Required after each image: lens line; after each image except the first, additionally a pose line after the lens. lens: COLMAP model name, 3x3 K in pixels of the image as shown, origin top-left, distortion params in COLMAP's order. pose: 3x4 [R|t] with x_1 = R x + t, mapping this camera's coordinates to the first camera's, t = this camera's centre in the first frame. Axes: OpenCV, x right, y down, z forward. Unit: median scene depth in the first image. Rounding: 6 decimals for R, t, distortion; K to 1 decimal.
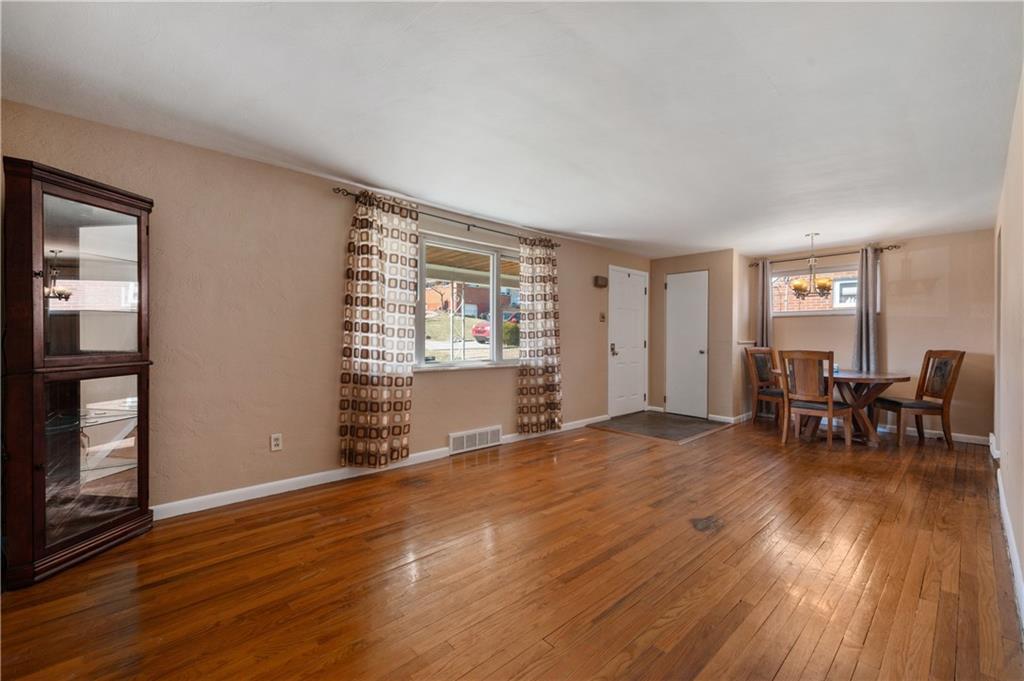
lens RADIAL K [[425.1, 0, 515.3], [0, 425.1, 342.6], [0, 0, 1]] dist [-0.001770, -0.000402]
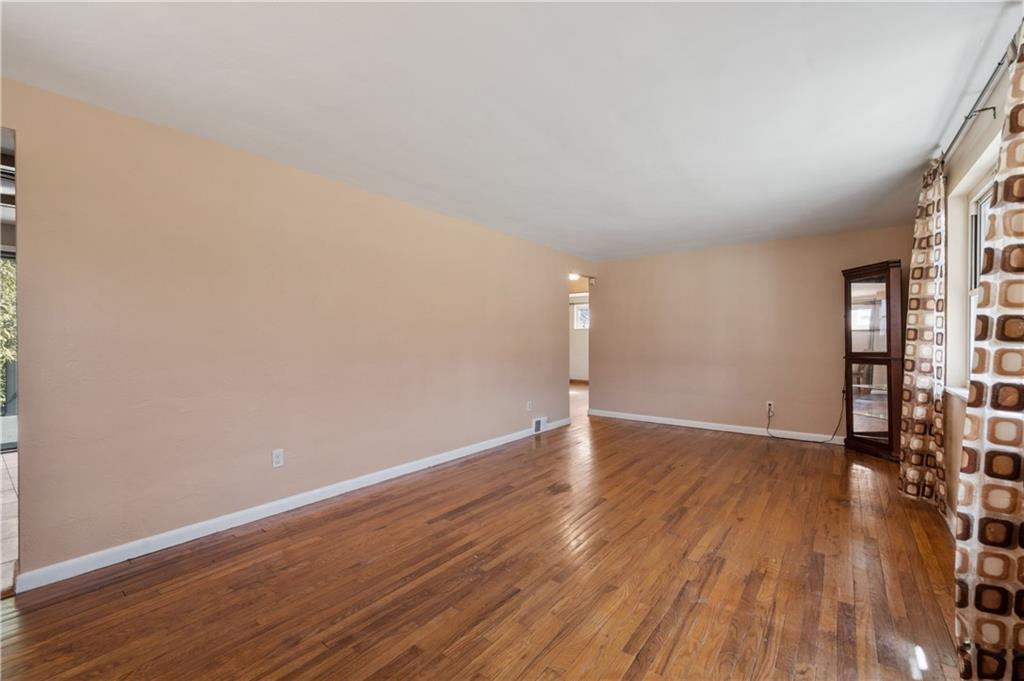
lens RADIAL K [[425.1, 0, 510.3], [0, 425.1, 339.8], [0, 0, 1]] dist [-0.001770, -0.000402]
pose [[-0.988742, -0.005590, -0.149526, 0.451786], [-0.007308, 0.999913, 0.010941, -0.017959], [0.149452, 0.011911, -0.988697, 1.275936]]
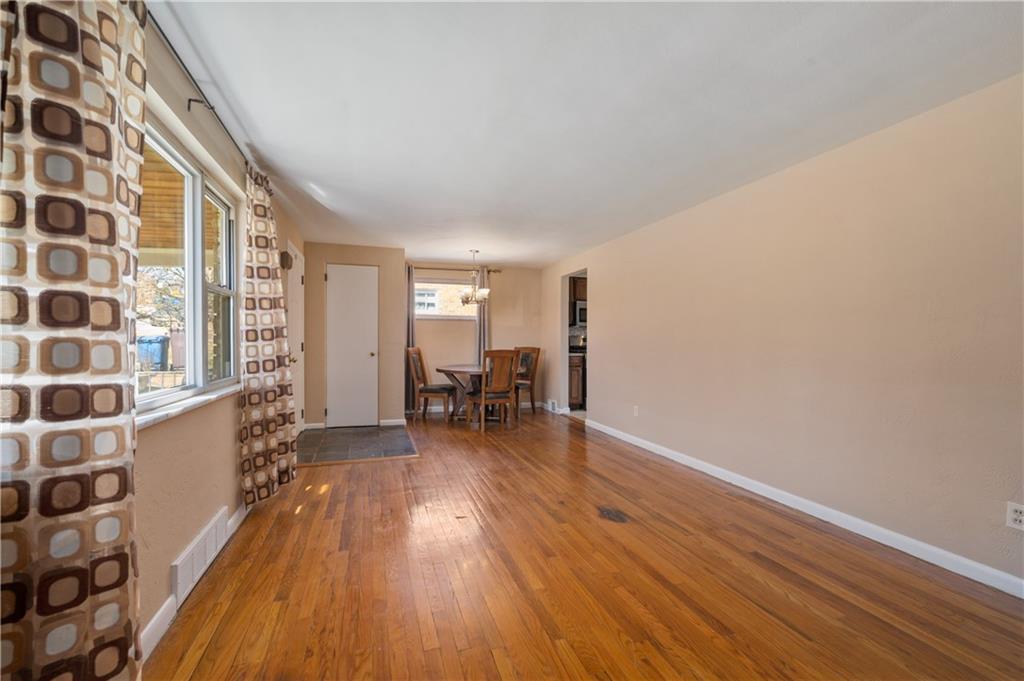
lens RADIAL K [[425.1, 0, 511.2], [0, 425.1, 341.2], [0, 0, 1]] dist [-0.001770, -0.000402]
pose [[0.423902, -0.007222, 0.905679, -0.353996], [0.010365, 0.999941, 0.003122, -0.008111], [-0.905649, 0.008063, 0.423952, 0.443243]]
